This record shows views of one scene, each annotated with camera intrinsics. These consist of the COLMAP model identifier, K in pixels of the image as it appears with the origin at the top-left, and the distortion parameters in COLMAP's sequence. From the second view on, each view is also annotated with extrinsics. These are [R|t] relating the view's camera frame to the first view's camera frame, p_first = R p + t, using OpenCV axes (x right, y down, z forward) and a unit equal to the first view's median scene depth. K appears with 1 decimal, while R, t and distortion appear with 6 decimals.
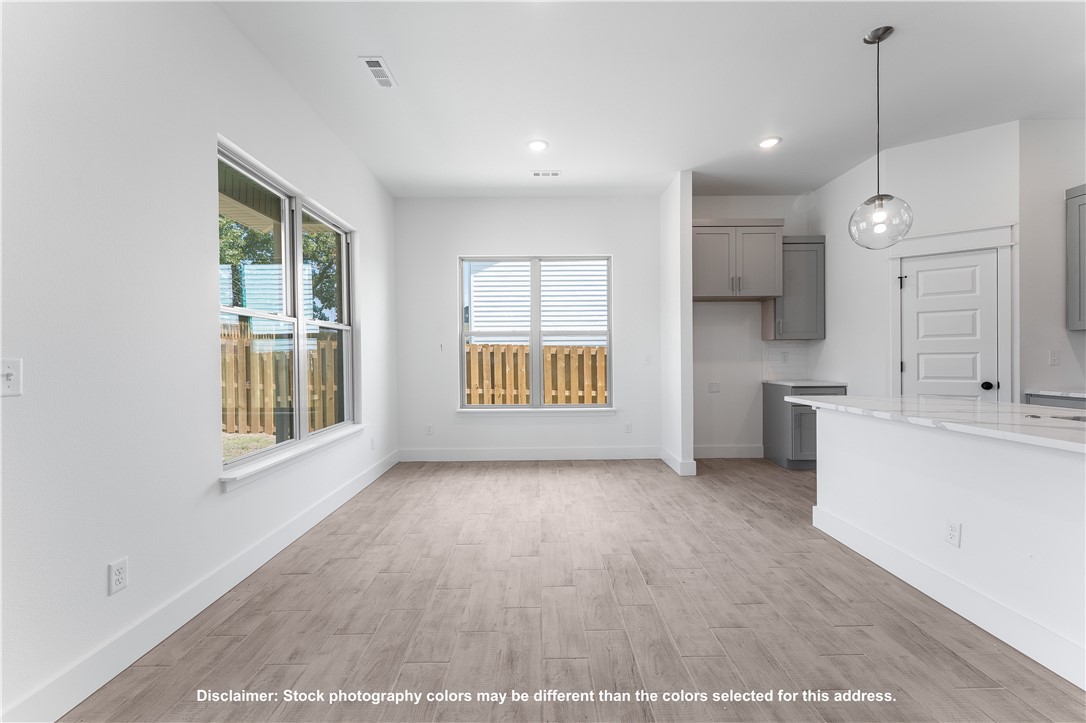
lens RADIAL K [[442.5, 0, 545.3], [0, 442.5, 358.8], [0, 0, 1]] dist [0.000467, -0.001055]
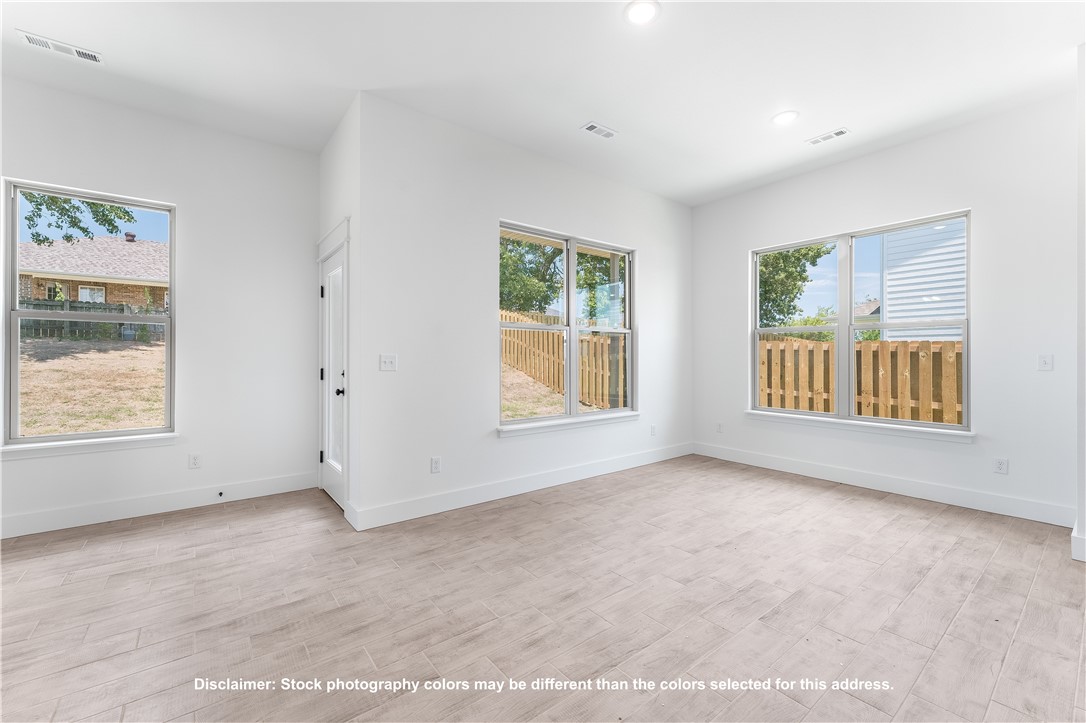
lens RADIAL K [[442.5, 0, 540.1], [0, 442.5, 356.3], [0, 0, 1]] dist [0.000467, -0.001055]
pose [[0.601366, 0.008133, -0.798932, 0.425852], [-0.009549, 0.999950, 0.002992, -0.002649], [0.798917, 0.005830, 0.601414, 0.085413]]
